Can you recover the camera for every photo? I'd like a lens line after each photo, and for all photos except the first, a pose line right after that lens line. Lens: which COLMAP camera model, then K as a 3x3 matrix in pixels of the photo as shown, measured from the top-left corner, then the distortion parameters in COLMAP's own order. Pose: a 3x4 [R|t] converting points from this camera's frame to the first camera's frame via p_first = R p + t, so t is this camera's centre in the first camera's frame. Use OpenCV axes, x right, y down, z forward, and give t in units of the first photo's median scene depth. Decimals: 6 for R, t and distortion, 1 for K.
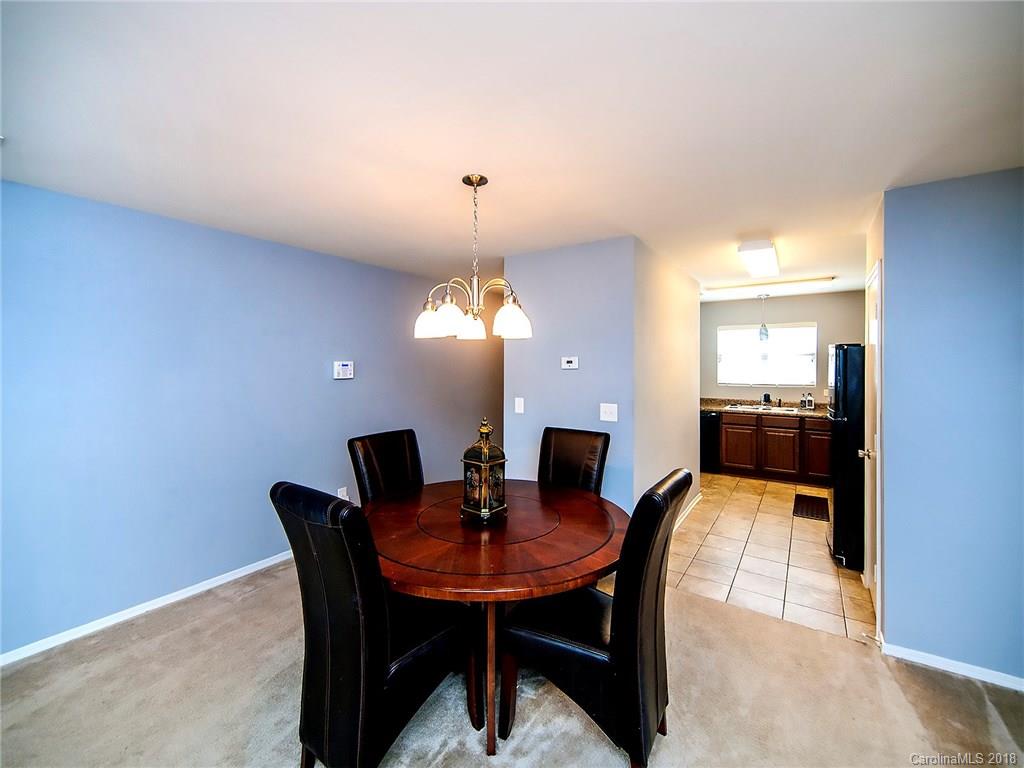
lens RADIAL K [[430.8, 0, 502.8], [0, 430.8, 367.8], [0, 0, 1]] dist [0.023093, -0.012151]
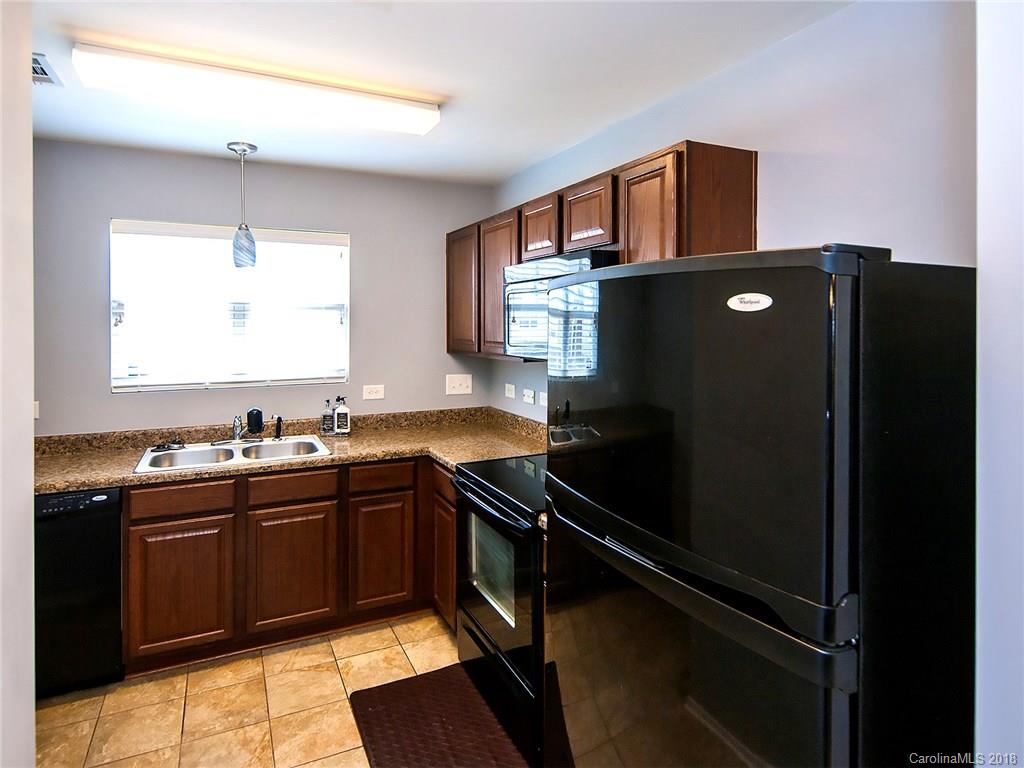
lens RADIAL K [[589.1, 0, 506.1], [0, 589.1, 322.2], [0, 0, 1]] dist [-0.001198, -0.000092]
pose [[0.496359, -0.001948, 0.868115, 0.277073], [0.009982, 0.999944, -0.003463, -0.012164], [-0.868060, 0.010385, 0.496351, 0.560487]]
